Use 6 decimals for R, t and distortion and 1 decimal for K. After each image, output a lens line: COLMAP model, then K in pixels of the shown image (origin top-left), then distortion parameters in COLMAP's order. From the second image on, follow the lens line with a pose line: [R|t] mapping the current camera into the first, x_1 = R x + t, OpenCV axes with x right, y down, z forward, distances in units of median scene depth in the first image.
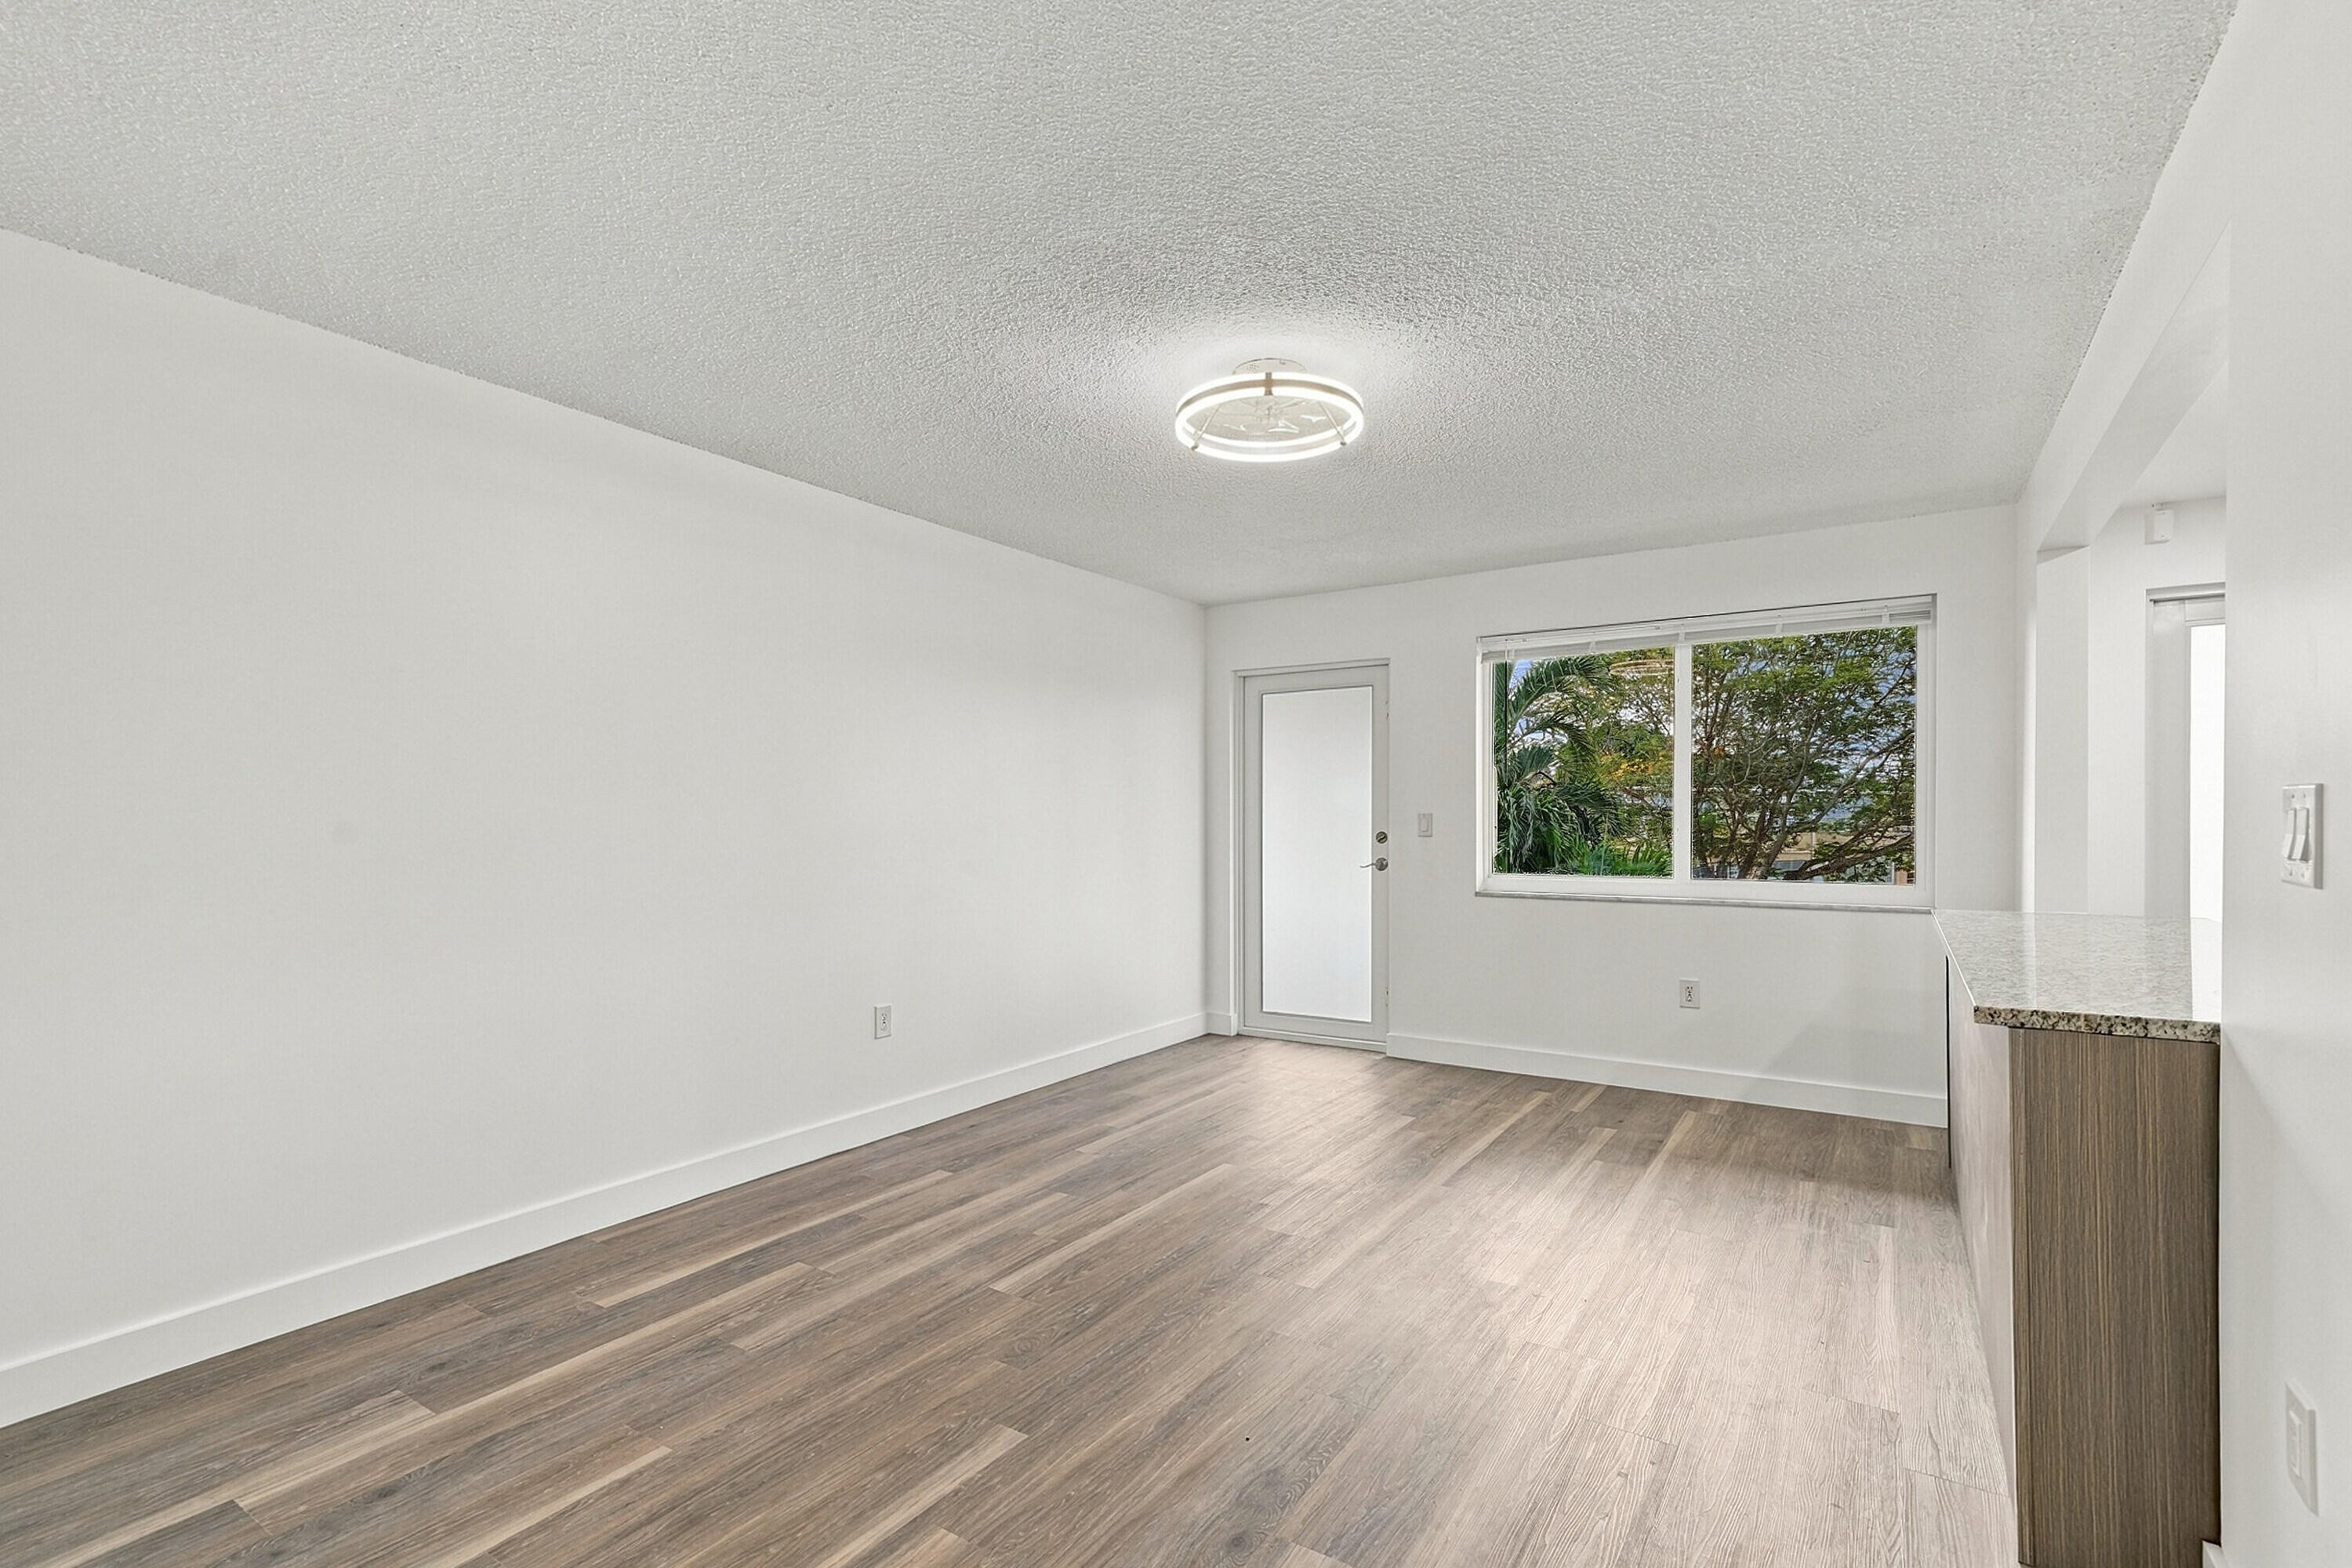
lens RADIAL K [[1066.6, 0, 1162.3], [0, 1066.6, 829.7], [0, 0, 1]] dist [0.007590, 0.002028]
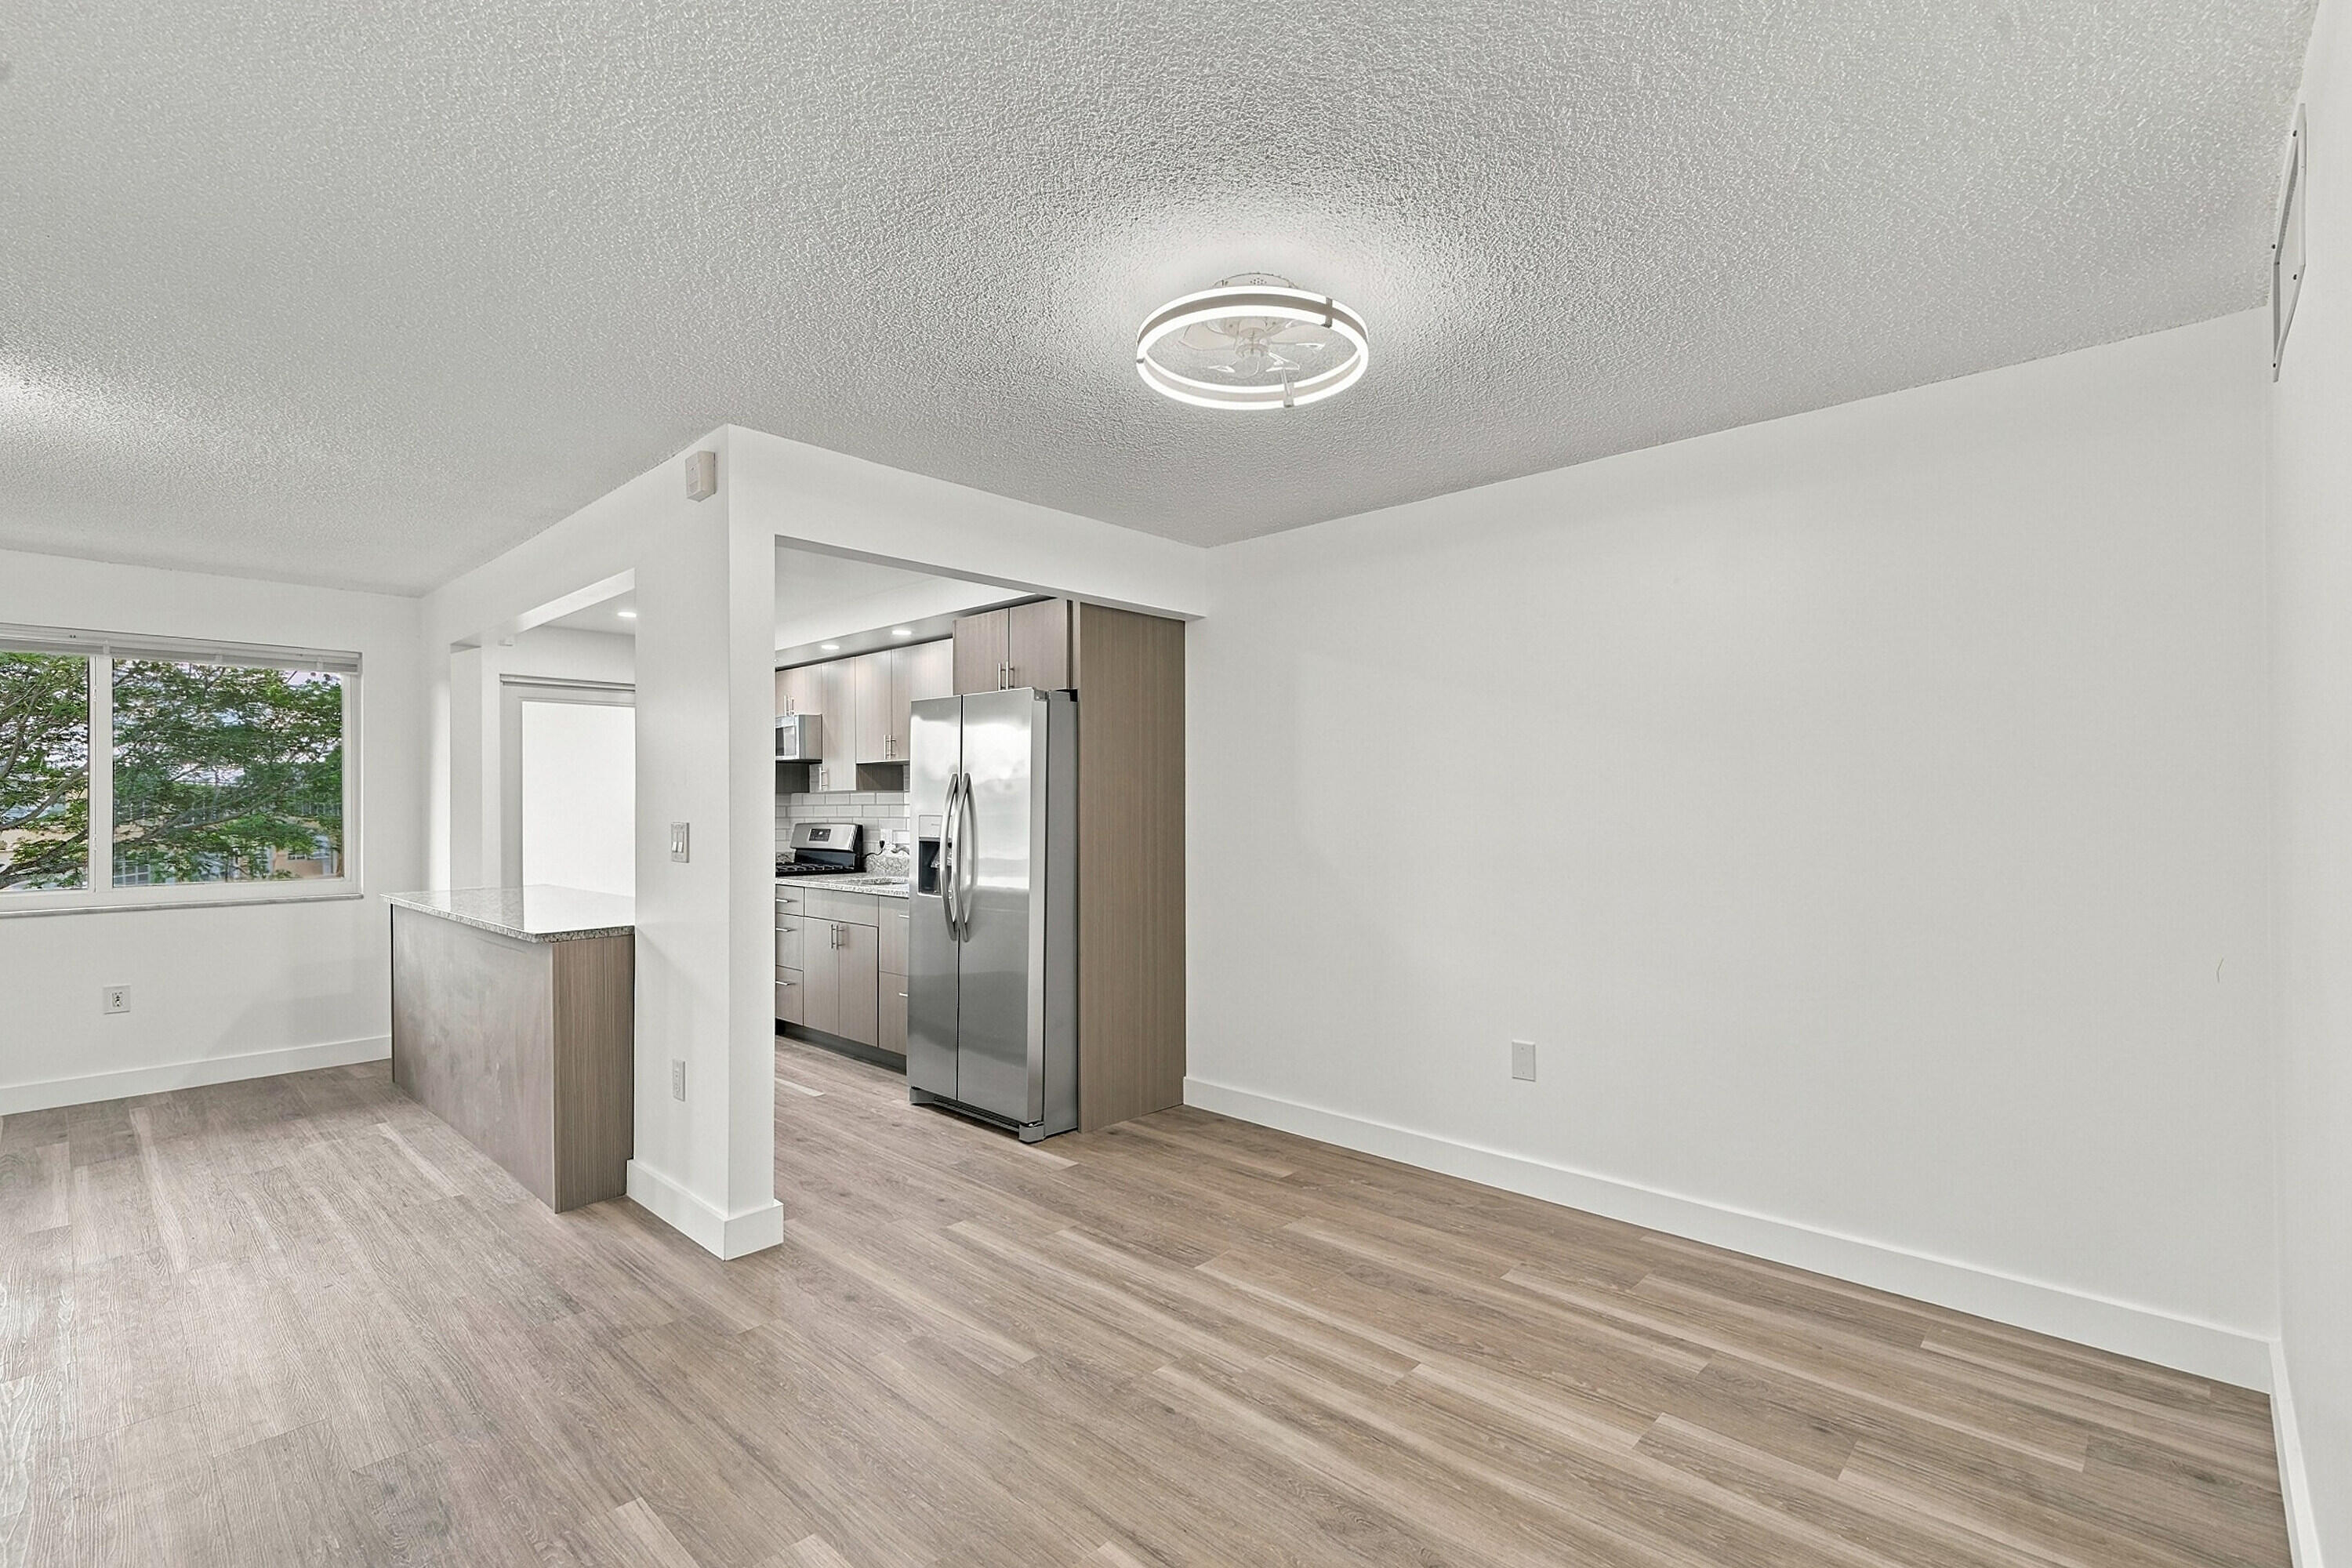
lens RADIAL K [[1066.6, 0, 1175.0], [0, 1066.6, 798.3], [0, 0, 1]] dist [0.007590, 0.002028]
pose [[0.171357, 0.005658, 0.985193, -0.376405], [0.012865, 0.999885, -0.007980, -0.018635], [-0.985125, 0.014042, 0.171265, -0.187017]]
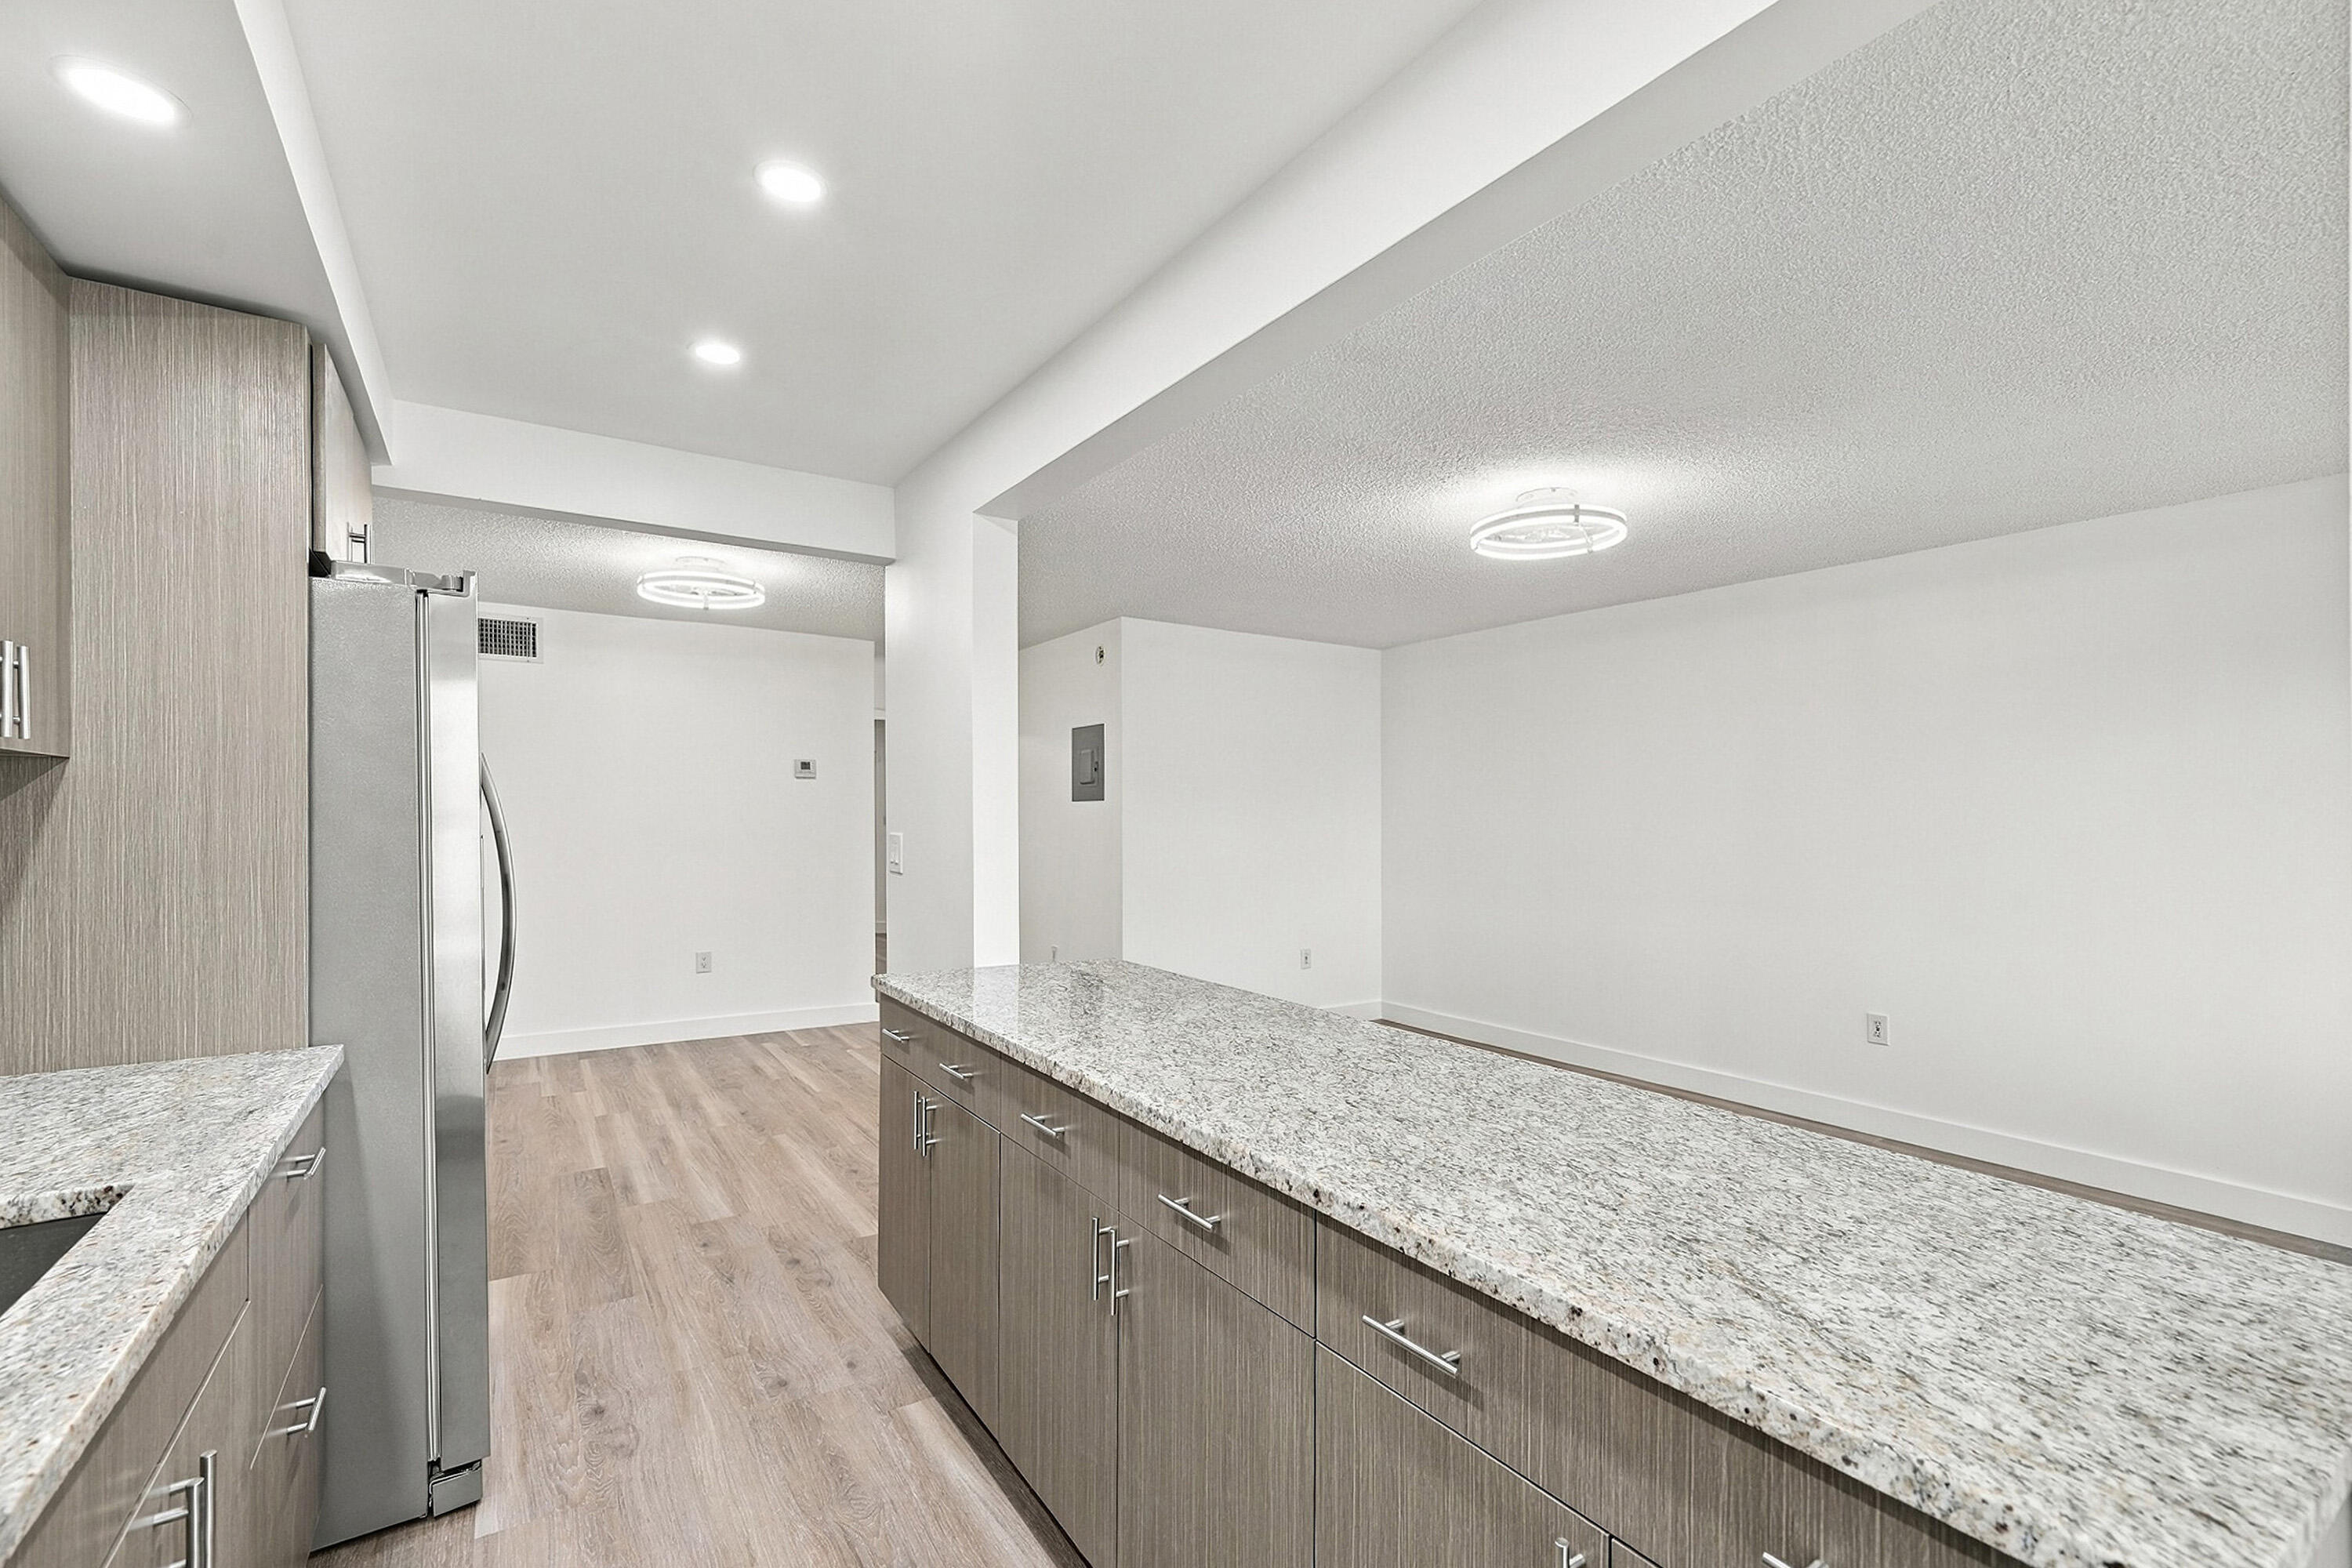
lens RADIAL K [[1013.4, 0, 1184.7], [0, 1013.4, 802.7], [0, 0, 1]] dist [0.002408, 0.001196]
pose [[-0.378834, -0.014916, -0.925344, 0.919203], [-0.016028, 0.999826, -0.009555, -0.029316], [0.925326, 0.011212, -0.379007, 0.700509]]
